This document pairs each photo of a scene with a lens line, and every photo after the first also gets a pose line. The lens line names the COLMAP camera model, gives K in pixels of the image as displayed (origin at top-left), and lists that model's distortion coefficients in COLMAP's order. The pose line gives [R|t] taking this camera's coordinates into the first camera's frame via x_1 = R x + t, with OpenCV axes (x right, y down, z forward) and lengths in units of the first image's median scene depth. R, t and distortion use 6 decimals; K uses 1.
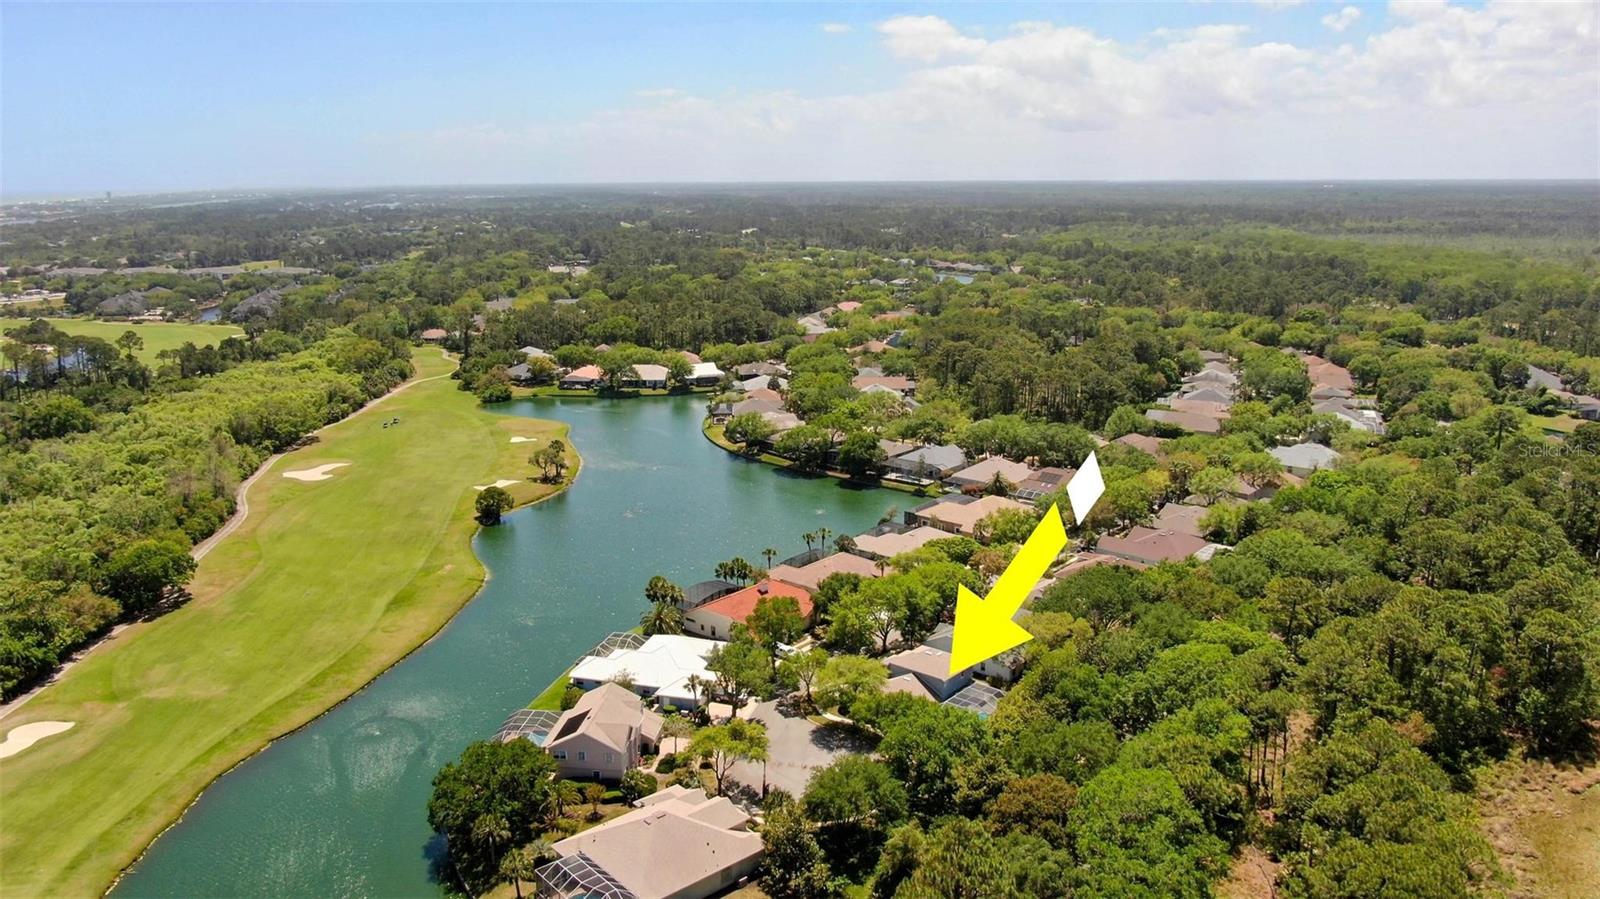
lens RADIAL K [[1159.4, 0, 805.3], [0, 1159.4, 451.6], [0, 0, 1]] dist [-0.015741, -0.000581]
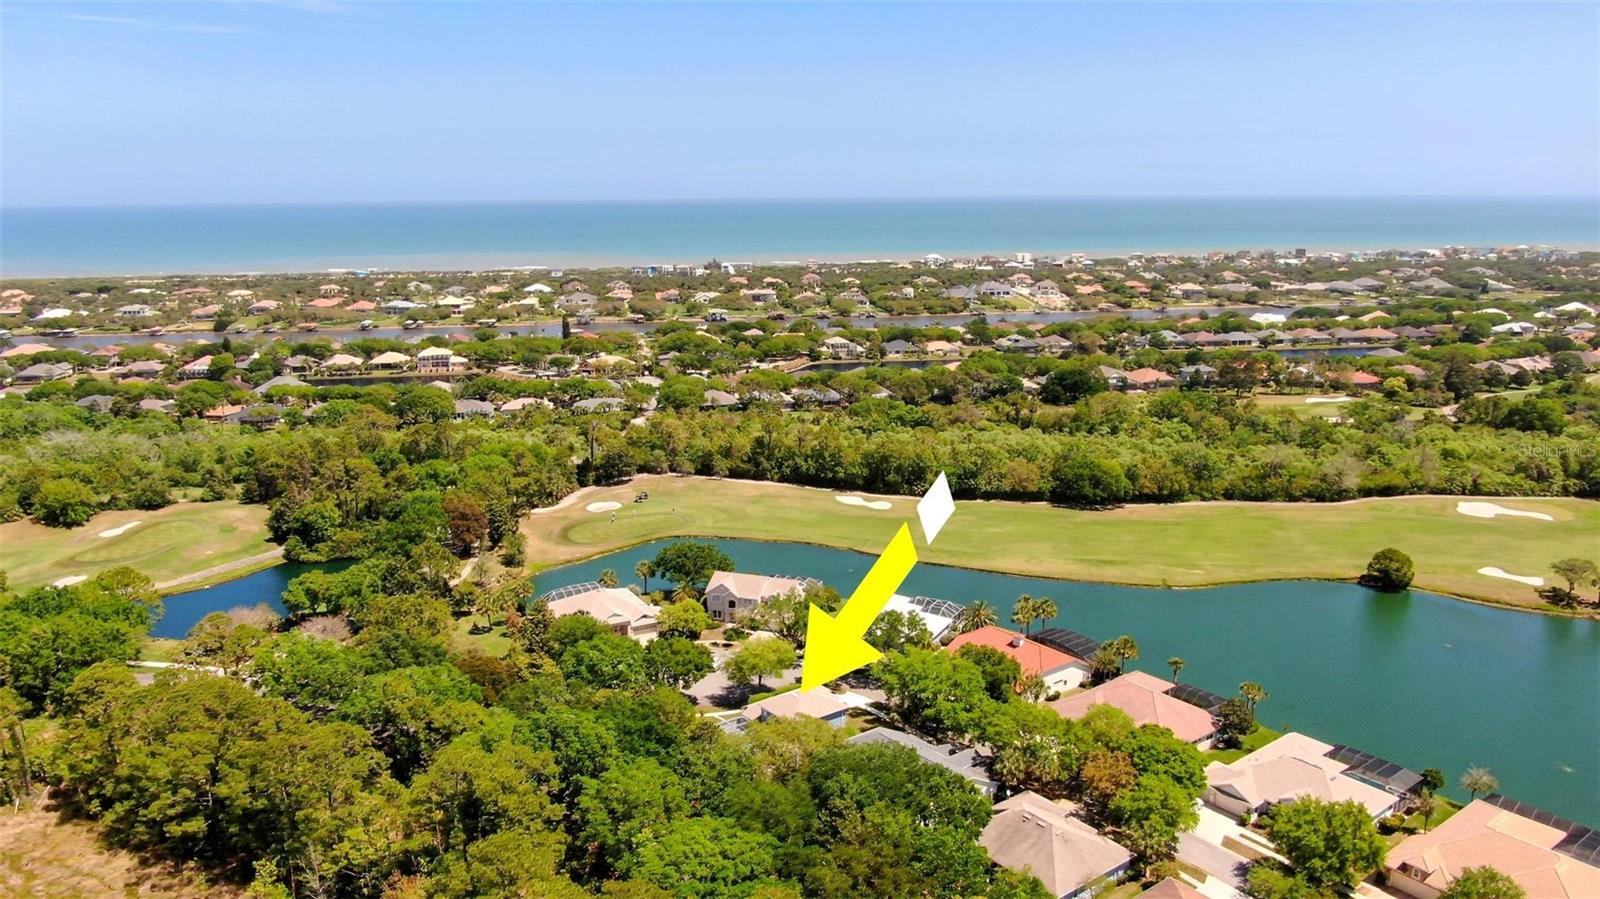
lens RADIAL K [[1154.5, 0, 804.7], [0, 1154.5, 443.0], [0, 0, 1]] dist [-0.017266, 0.003501]
pose [[-0.218960, 0.214051, -0.951966, 0.390545], [-0.216678, 0.940614, 0.261336, -0.108551], [0.951371, 0.263492, -0.159576, 0.444060]]
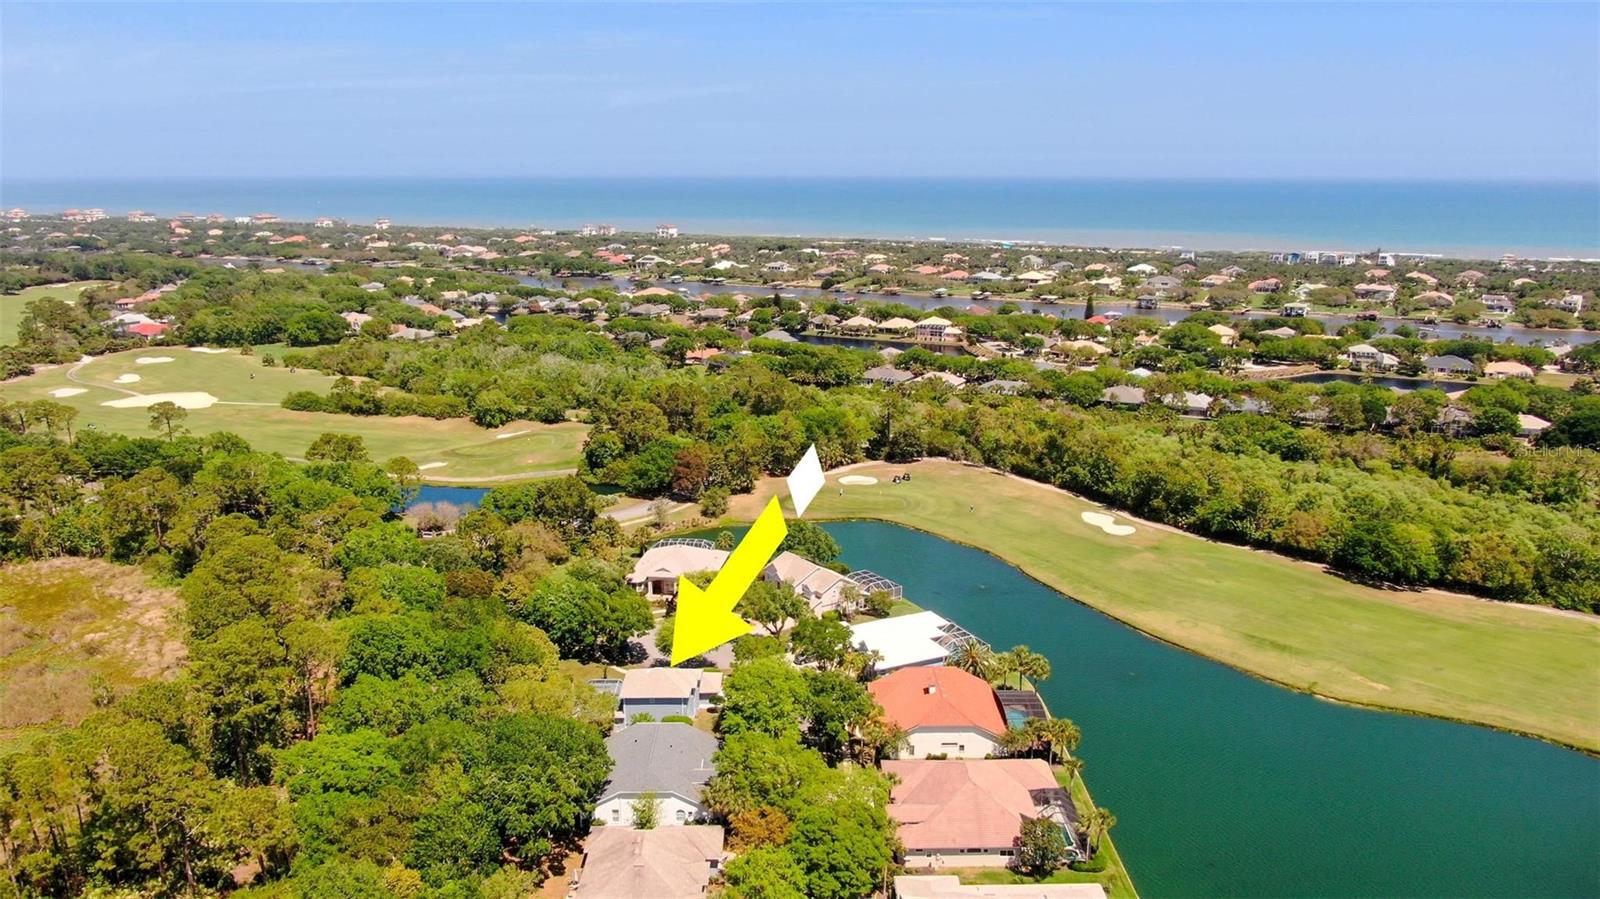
lens RADIAL K [[1154.5, 0, 804.7], [0, 1154.5, 443.0], [0, 0, 1]] dist [-0.017266, 0.003501]
pose [[-0.755251, 0.155123, -0.636815, 0.239464], [-0.147896, 0.906198, 0.396145, -0.159603], [0.638532, 0.393371, -0.661465, 0.660404]]
